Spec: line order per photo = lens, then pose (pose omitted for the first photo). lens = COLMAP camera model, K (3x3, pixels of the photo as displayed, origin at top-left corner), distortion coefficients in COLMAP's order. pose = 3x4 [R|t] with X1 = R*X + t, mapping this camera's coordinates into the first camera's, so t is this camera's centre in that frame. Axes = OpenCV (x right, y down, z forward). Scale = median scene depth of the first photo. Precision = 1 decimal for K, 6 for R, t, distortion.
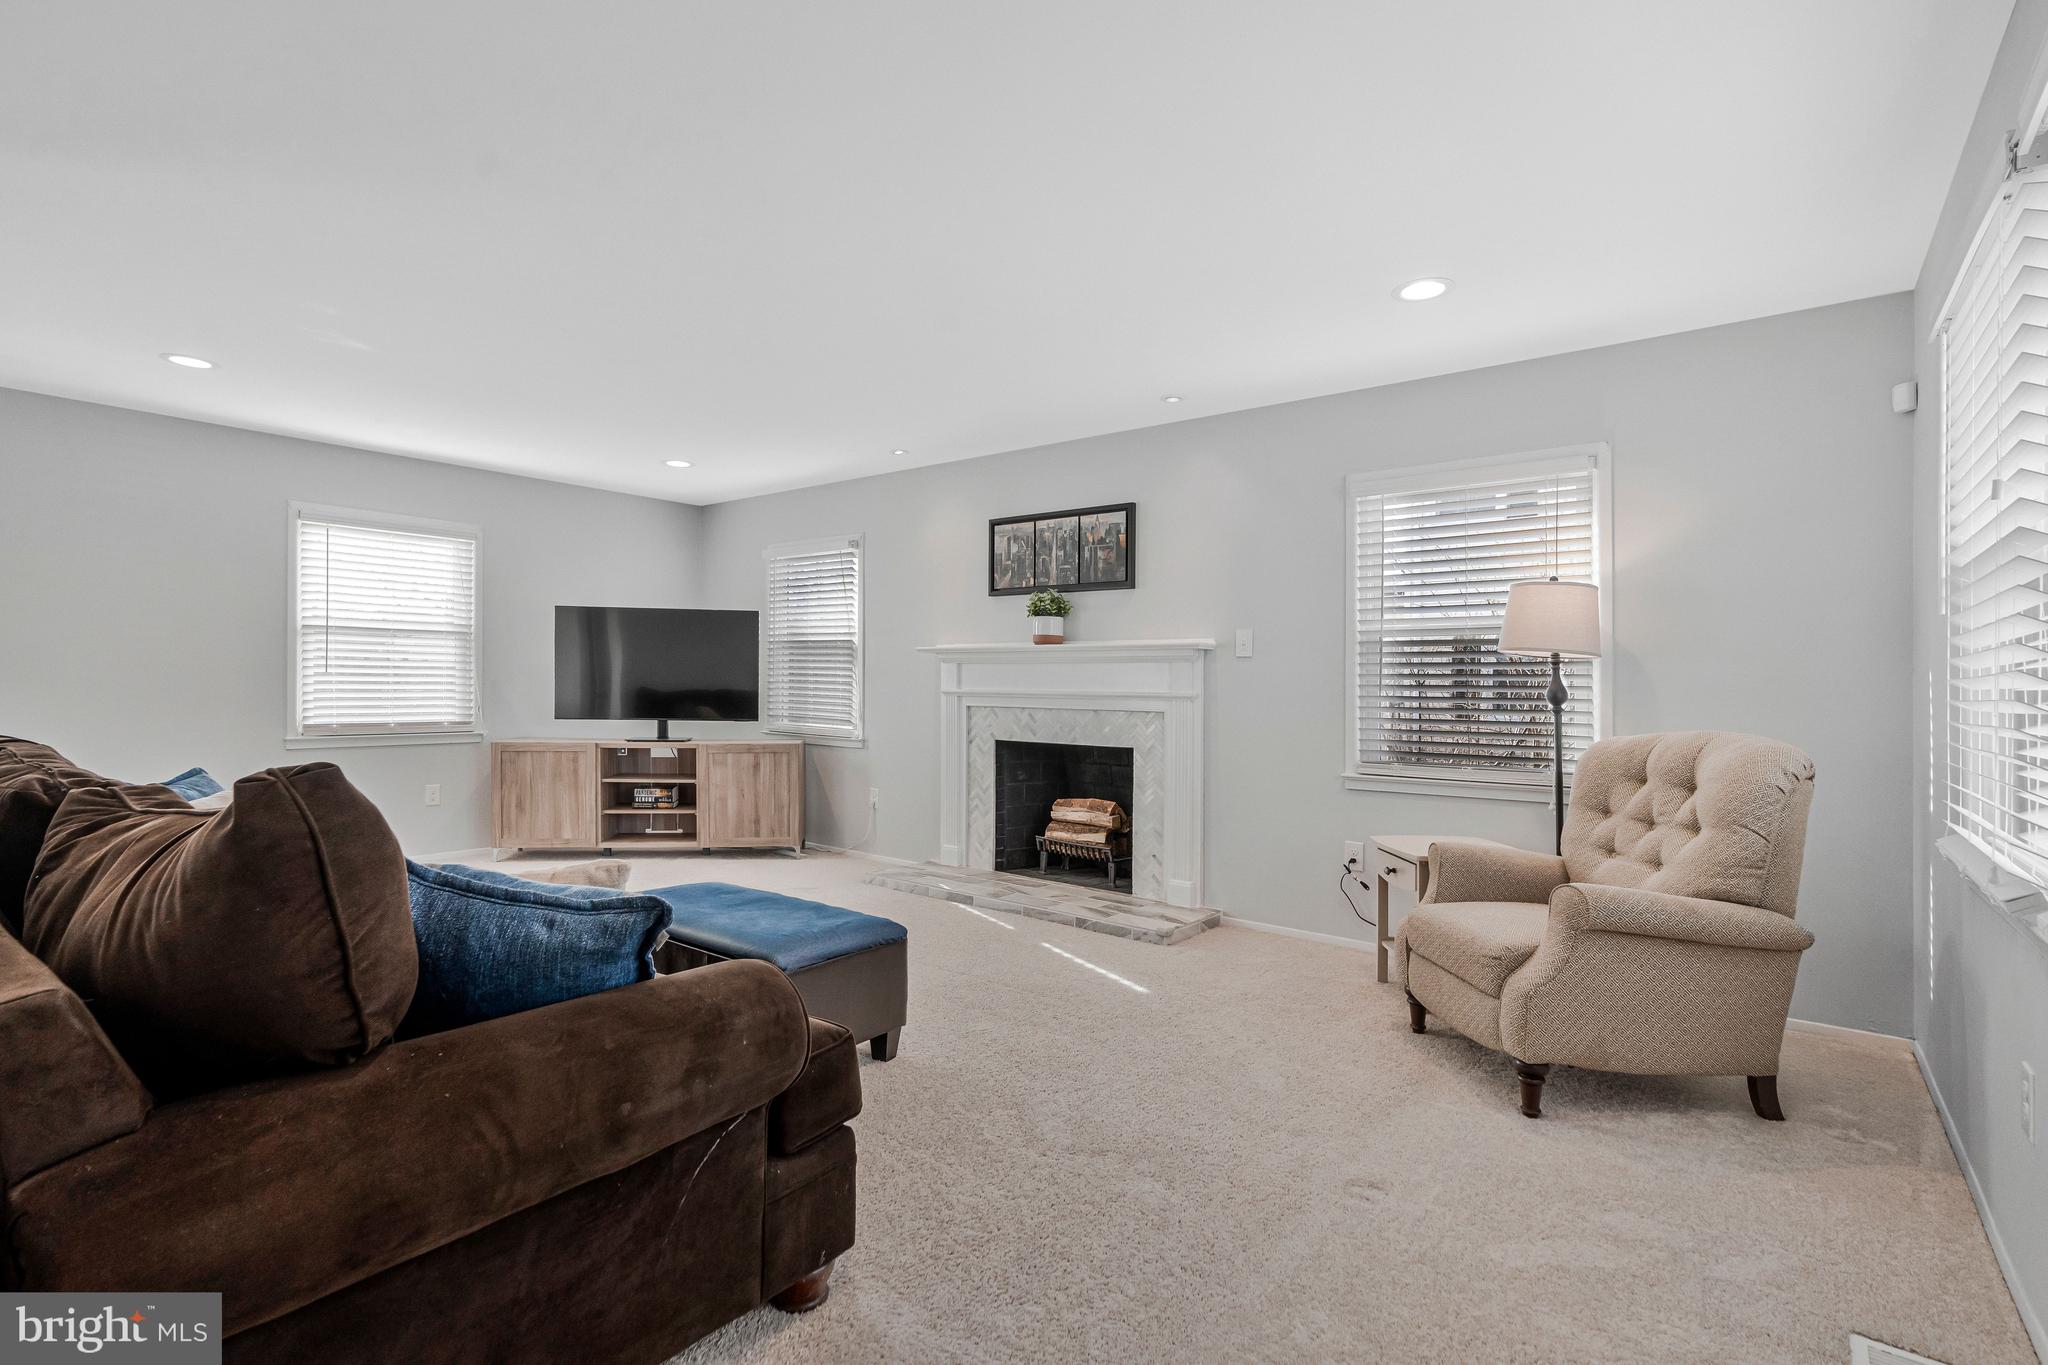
lens RADIAL K [[958.1, 0, 1020.0], [0, 958.1, 673.6], [0, 0, 1]] dist [0.002510, 0.000091]
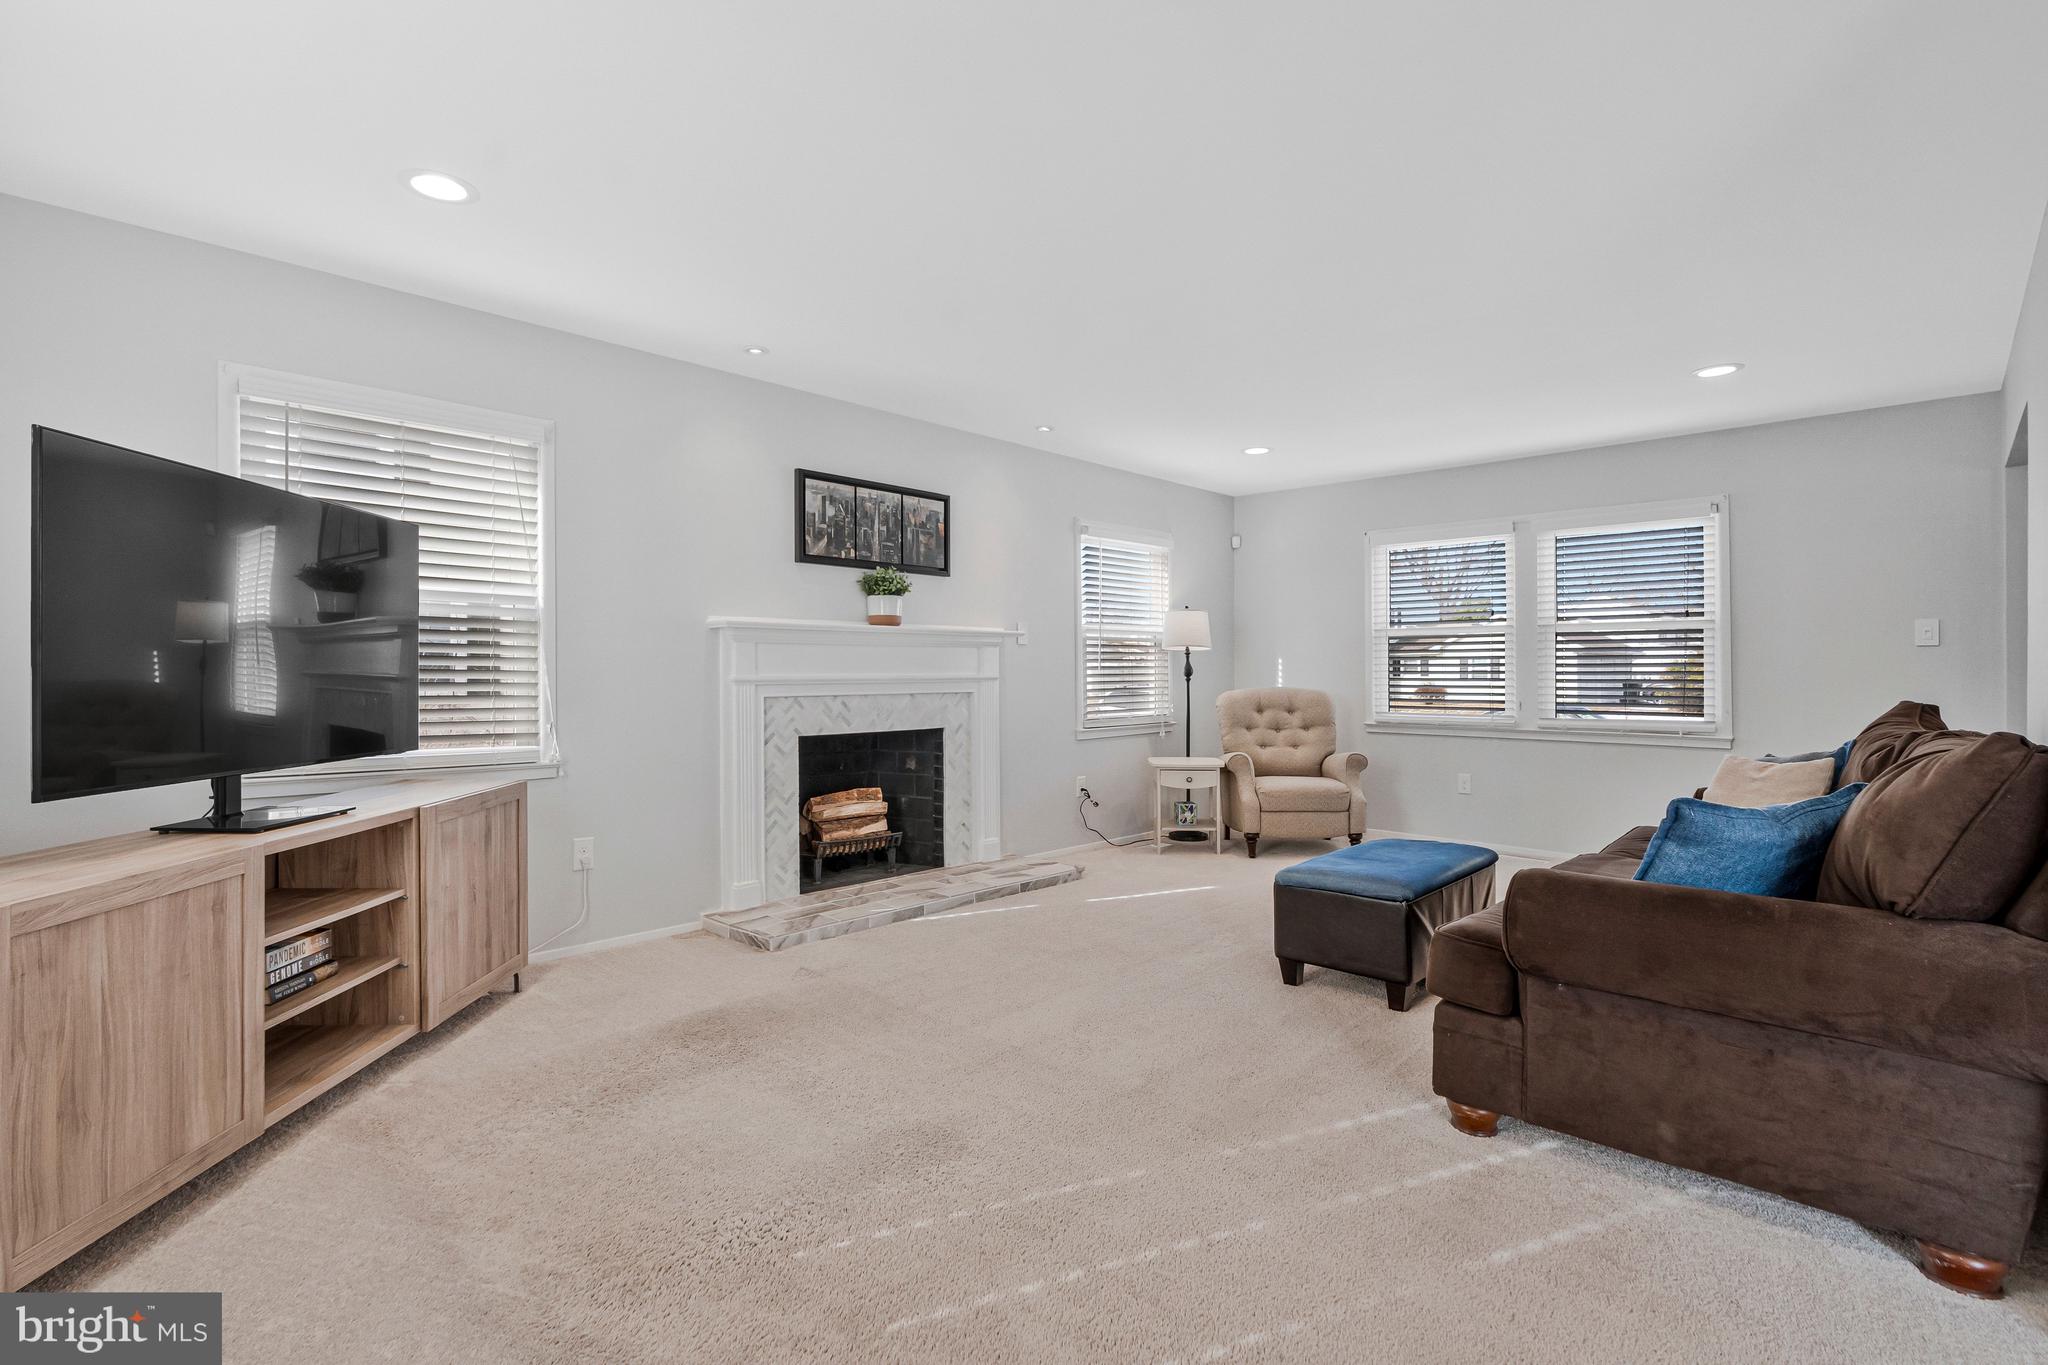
lens RADIAL K [[958.1, 0, 1020.0], [0, 958.1, 673.6], [0, 0, 1]] dist [0.002510, 0.000091]
pose [[0.099834, -0.016913, 0.994860, -0.879950], [-0.010631, 0.999780, 0.018064, -0.002259], [-0.994947, -0.012379, 0.099632, 0.773067]]
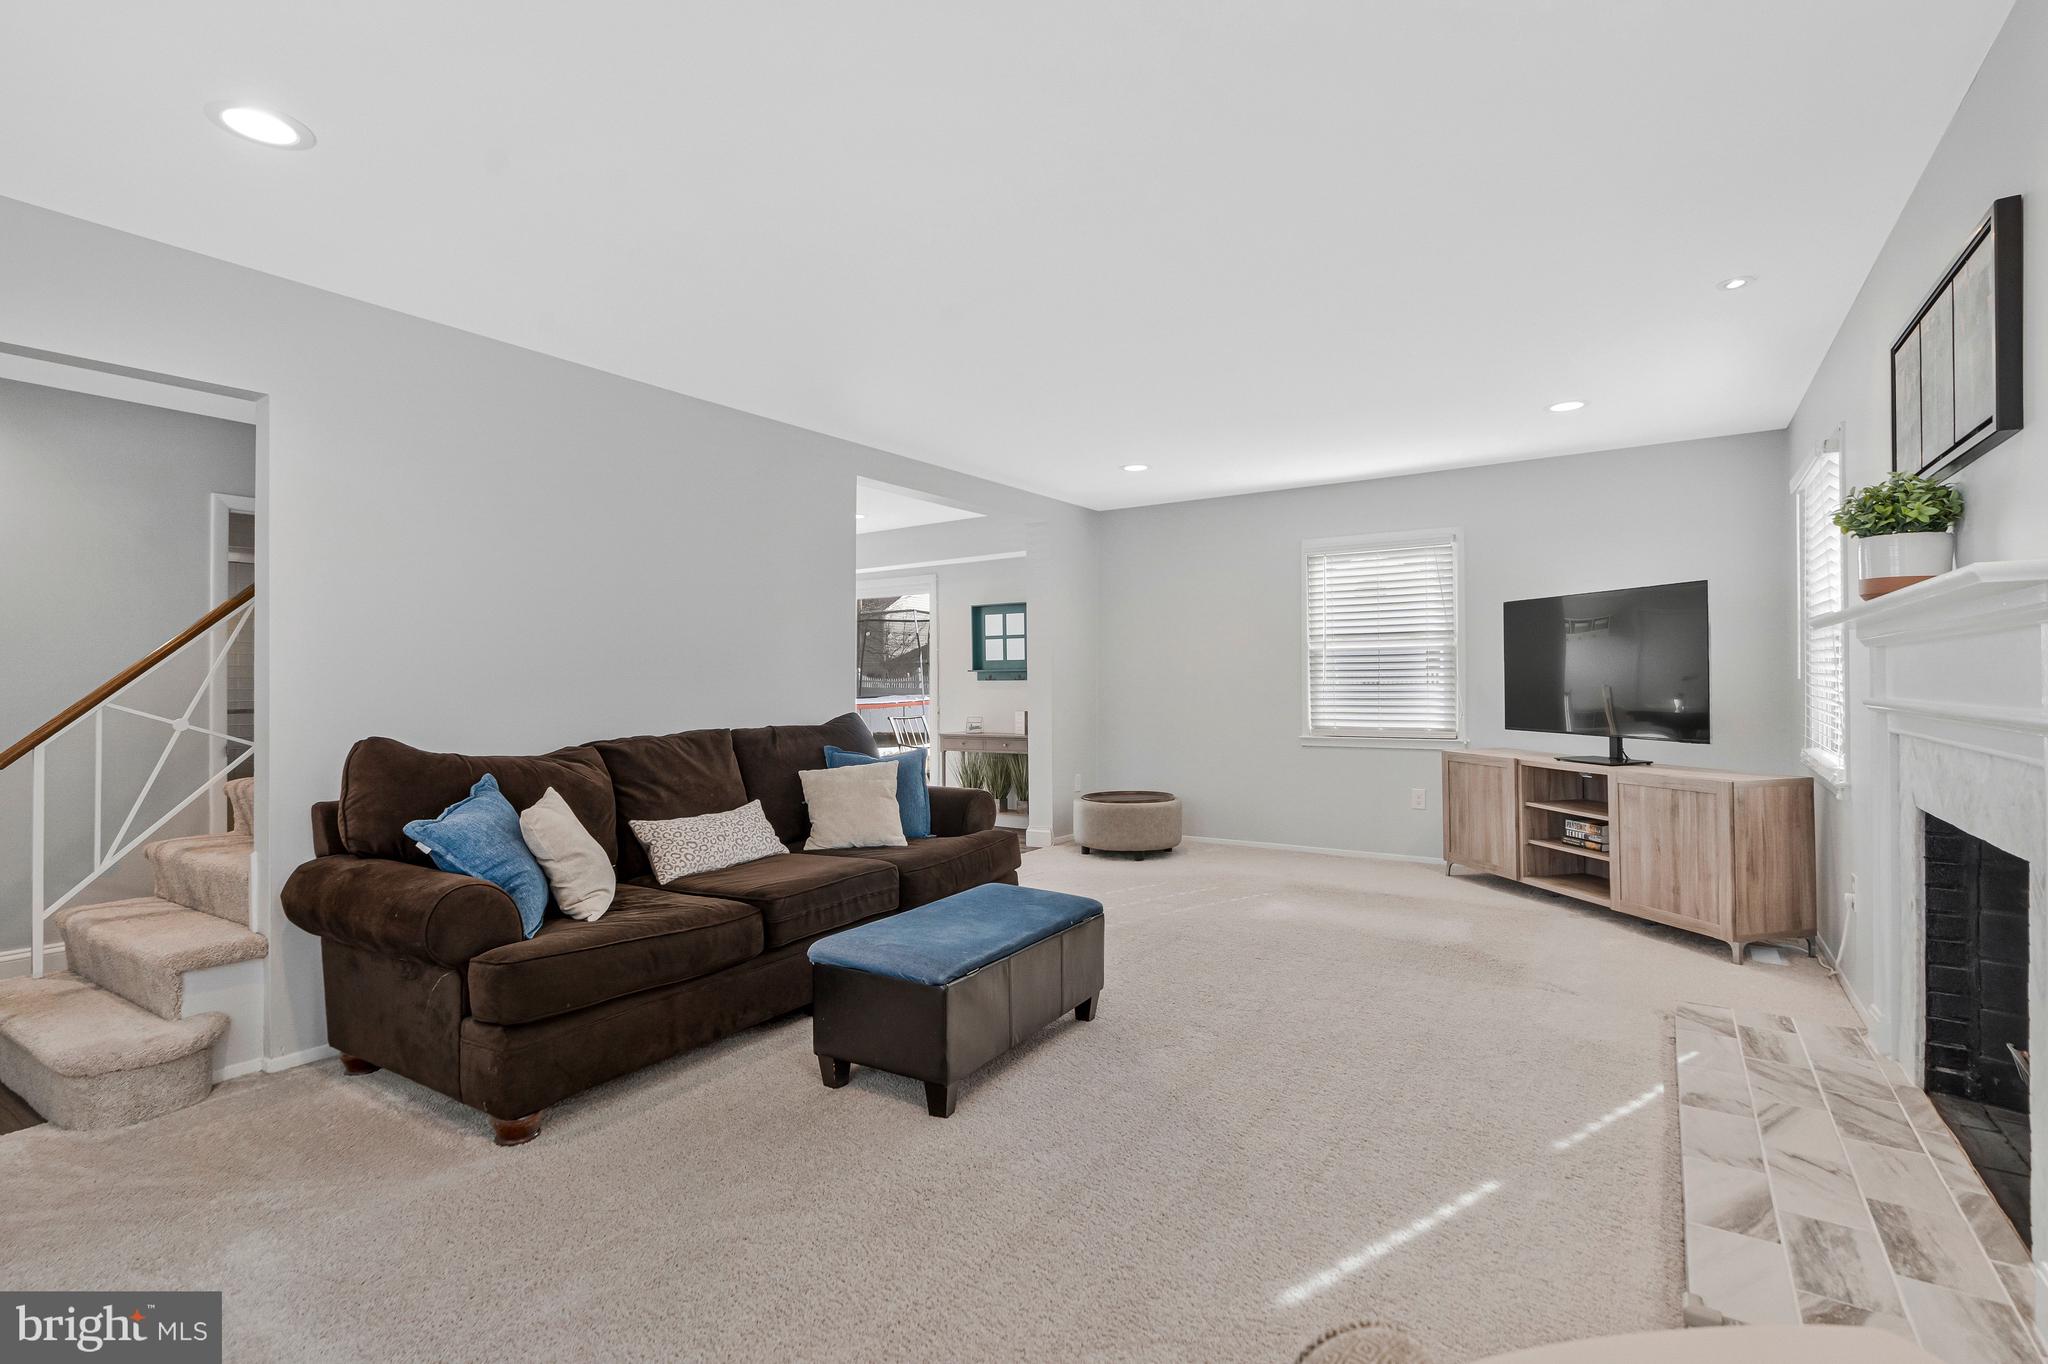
lens RADIAL K [[950.8, 0, 1028.4], [0, 950.8, 684.0], [0, 0, 1]] dist [-0.001566, 0.000194]
pose [[0.087284, -0.009825, -0.996135, 0.422020], [0.017193, 0.999817, -0.008355, 0.005115], [0.996035, -0.016397, 0.087437, 0.558479]]
